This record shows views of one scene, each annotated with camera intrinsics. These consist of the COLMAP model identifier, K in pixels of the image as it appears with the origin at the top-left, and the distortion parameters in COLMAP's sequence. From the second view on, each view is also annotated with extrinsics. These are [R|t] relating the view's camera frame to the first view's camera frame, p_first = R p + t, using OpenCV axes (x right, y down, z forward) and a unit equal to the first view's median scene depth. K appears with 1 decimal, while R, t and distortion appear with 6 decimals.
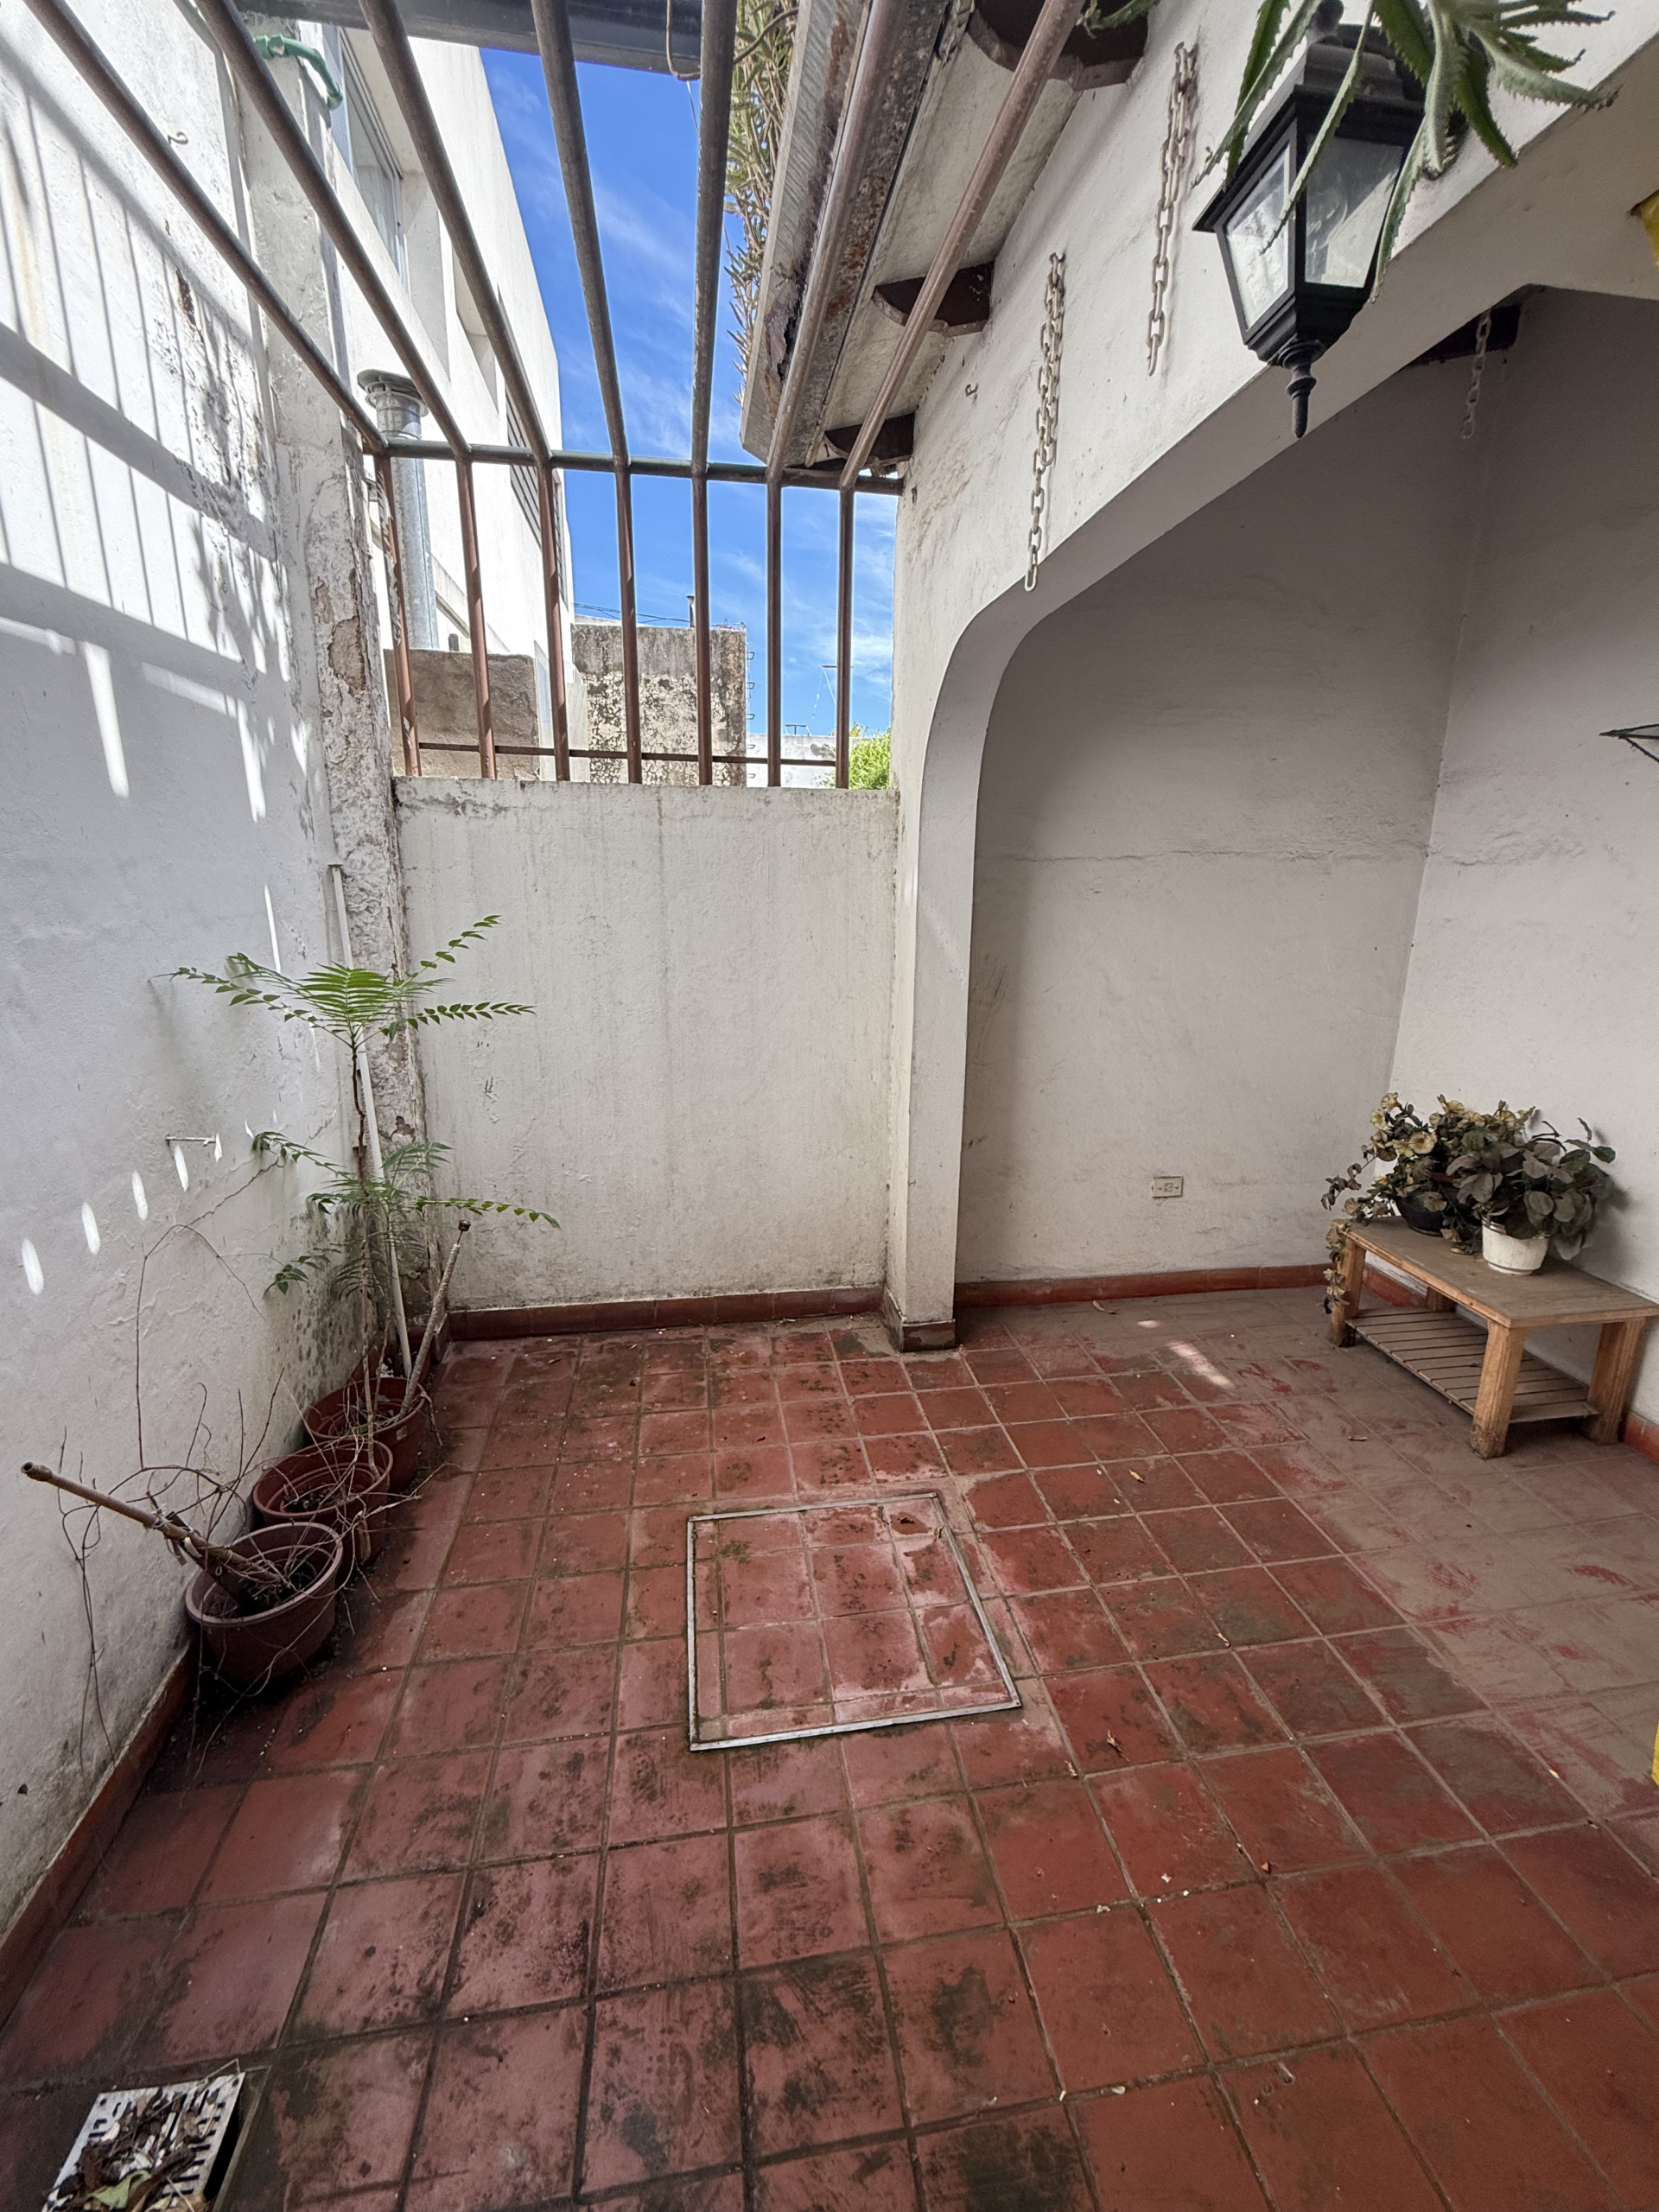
lens RADIAL K [[906.6, 0, 822.0], [0, 906.6, 1110.1], [0, 0, 1]] dist [-0.000507, 0.000561]
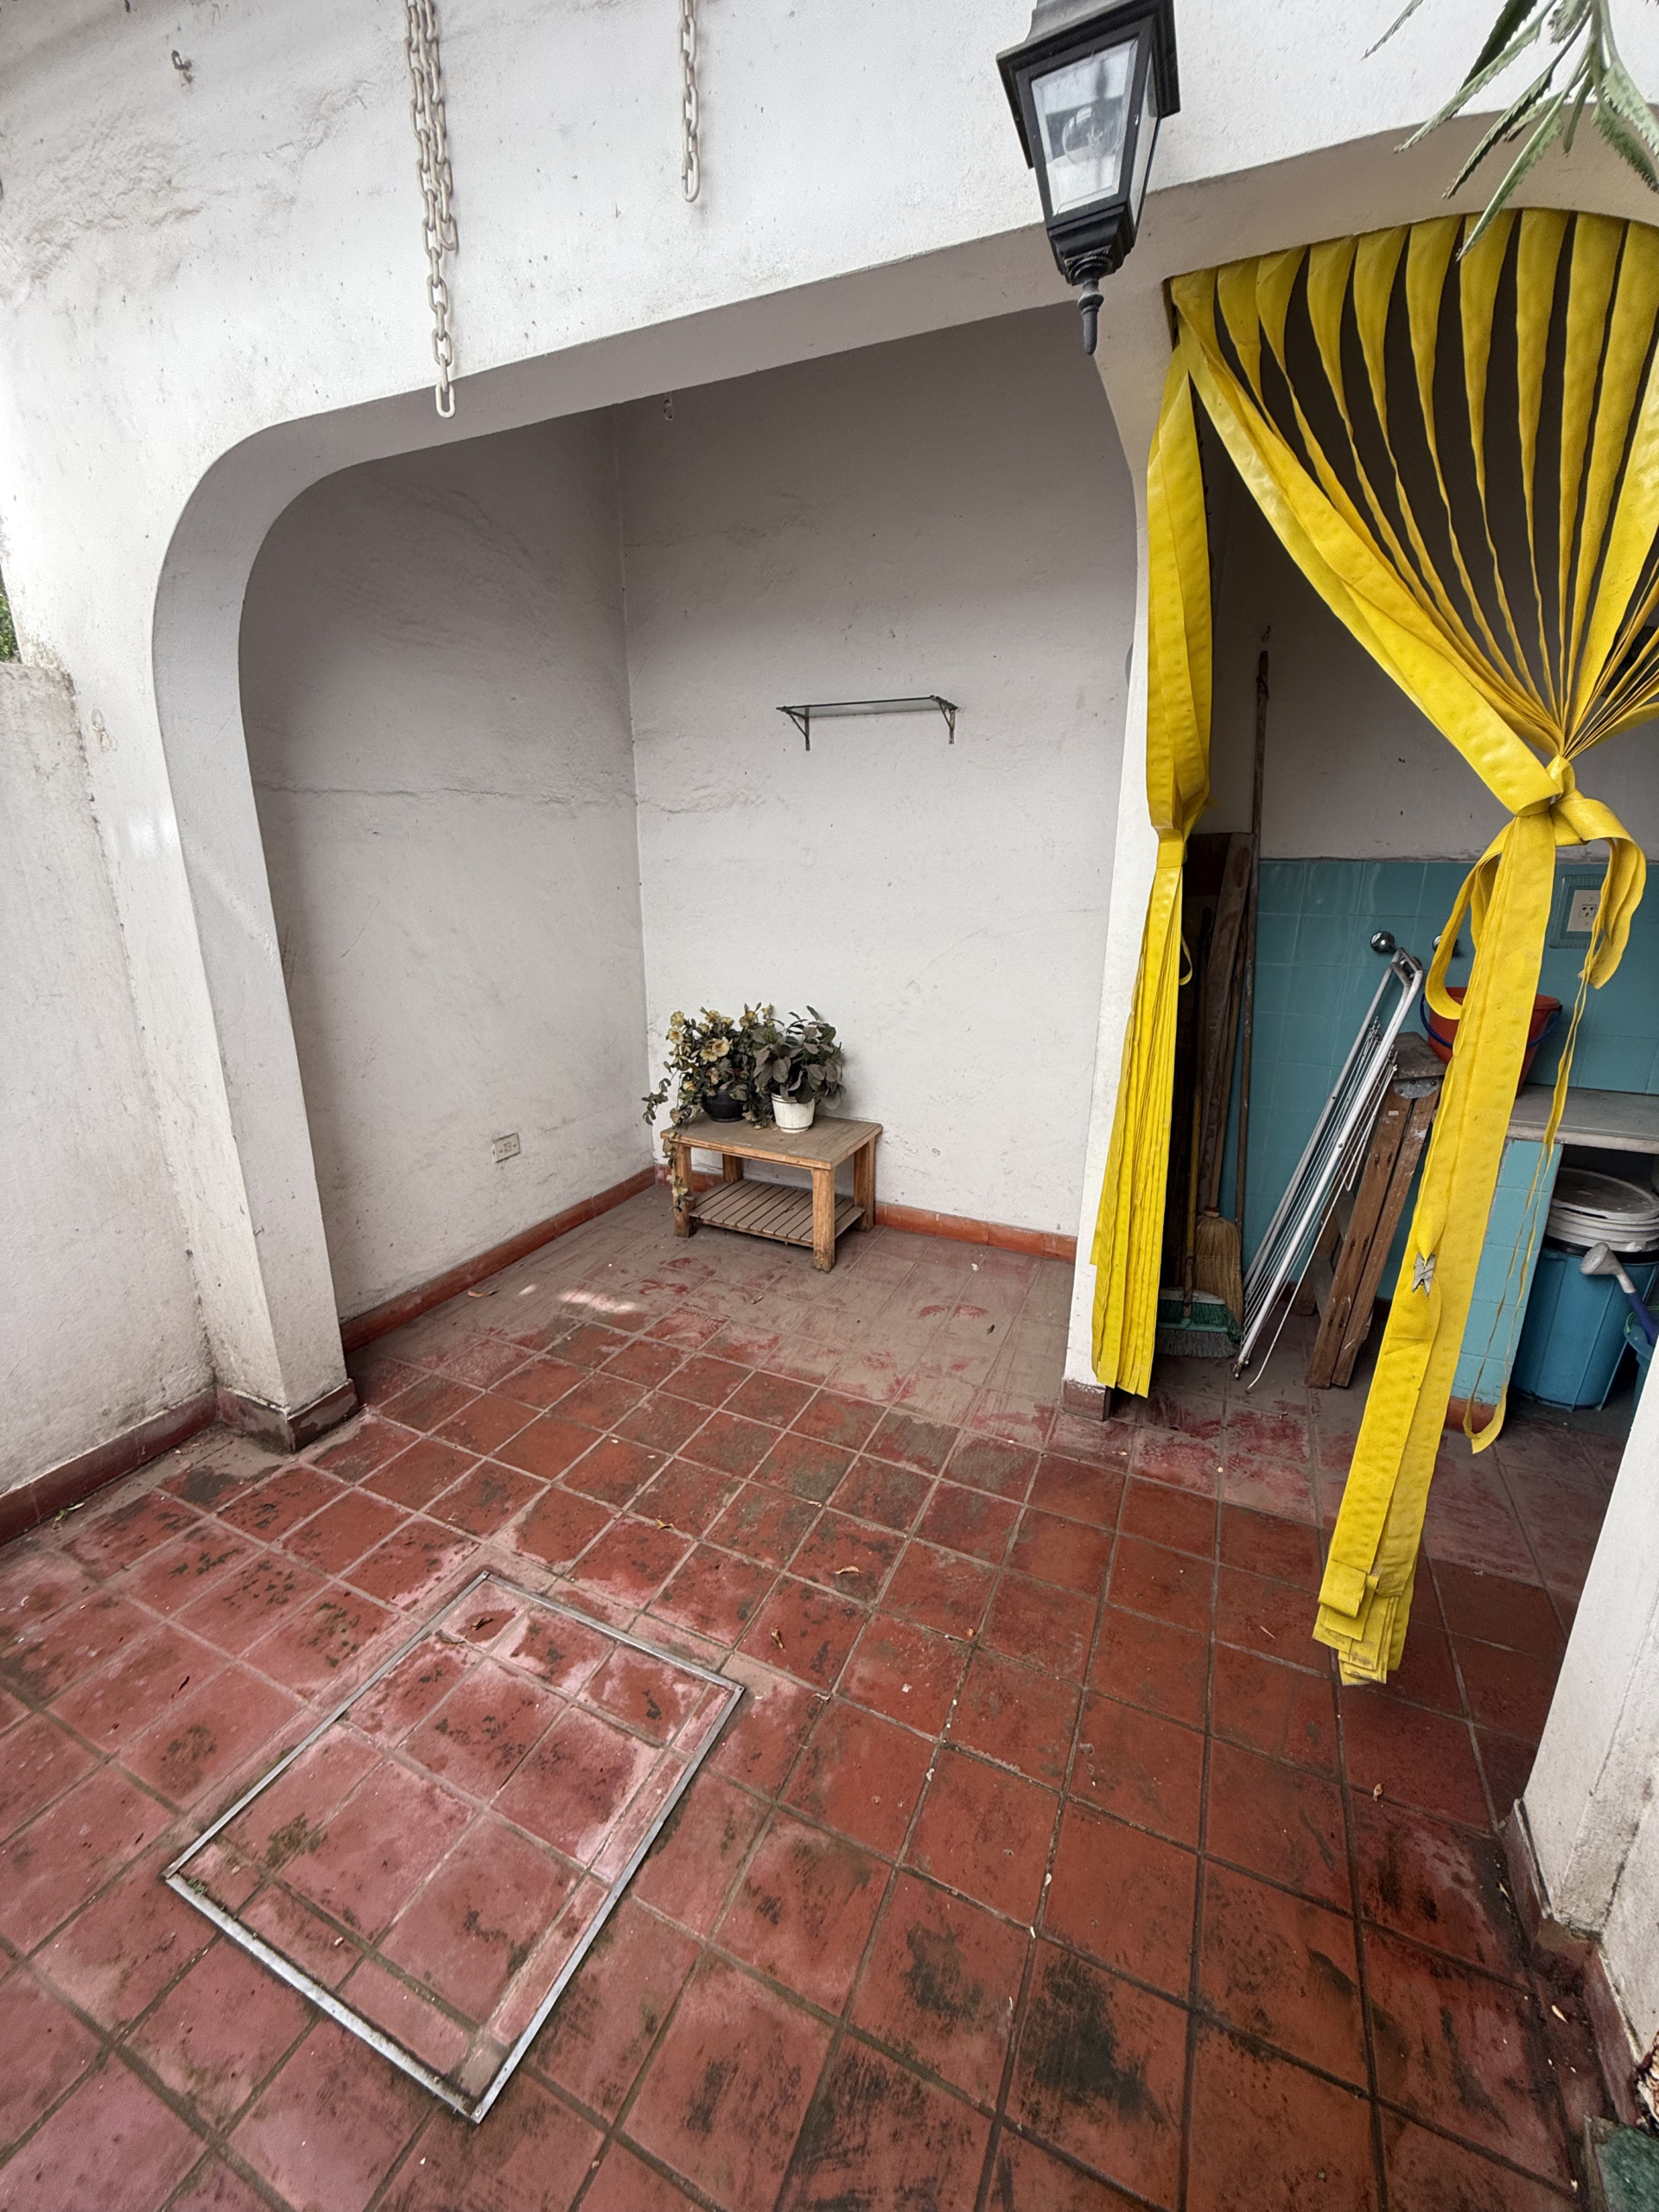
lens RADIAL K [[884.4, 0, 834.8], [0, 884.4, 1102.5], [0, 0, 1]] dist [-0.000303, 0.000048]
pose [[0.552071, -0.235099, 0.799966, -0.203741], [0.204903, 0.968258, 0.143151, -0.029188], [-0.808228, 0.084886, 0.582719, 0.212099]]
